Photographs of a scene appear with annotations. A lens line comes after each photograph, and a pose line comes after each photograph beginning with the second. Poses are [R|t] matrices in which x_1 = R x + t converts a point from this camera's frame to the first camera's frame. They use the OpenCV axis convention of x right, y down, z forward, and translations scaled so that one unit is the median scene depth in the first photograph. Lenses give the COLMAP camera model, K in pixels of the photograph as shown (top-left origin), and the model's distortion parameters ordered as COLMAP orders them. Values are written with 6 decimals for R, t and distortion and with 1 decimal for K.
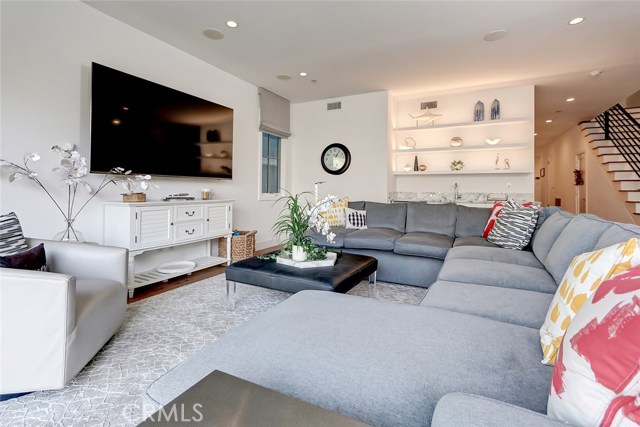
lens RADIAL K [[291.9, 0, 317.1], [0, 291.9, 189.5], [0, 0, 1]] dist [0.015329, -0.003537]
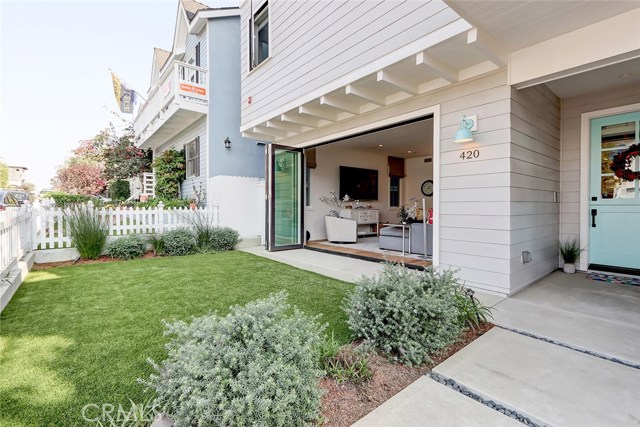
lens RADIAL K [[291.9, 0, 322.0], [0, 291.9, 209.3], [0, 0, 1]] dist [0.015329, -0.003537]
pose [[0.923970, -0.005536, -0.382426, 0.155246], [0.010185, 0.999897, 0.010134, 0.008262], [0.382330, -0.013258, 0.923931, -1.093765]]
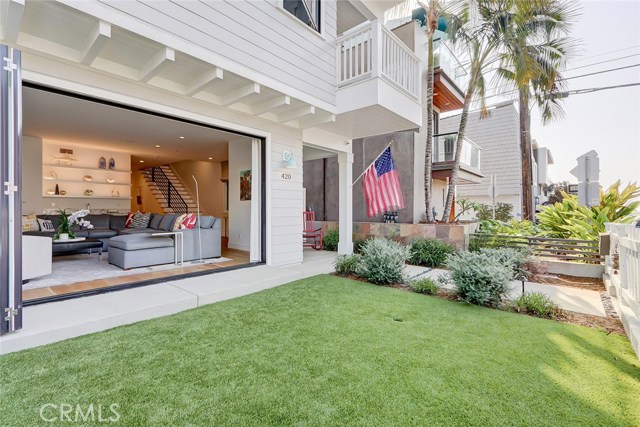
lens RADIAL K [[291.9, 0, 309.1], [0, 291.9, 208.2], [0, 0, 1]] dist [0.015329, -0.003537]
pose [[0.251622, -0.004899, 0.967813, -0.821442], [-0.001160, 0.999985, 0.005364, -0.004314], [-0.967825, -0.002473, 0.251613, -0.627769]]
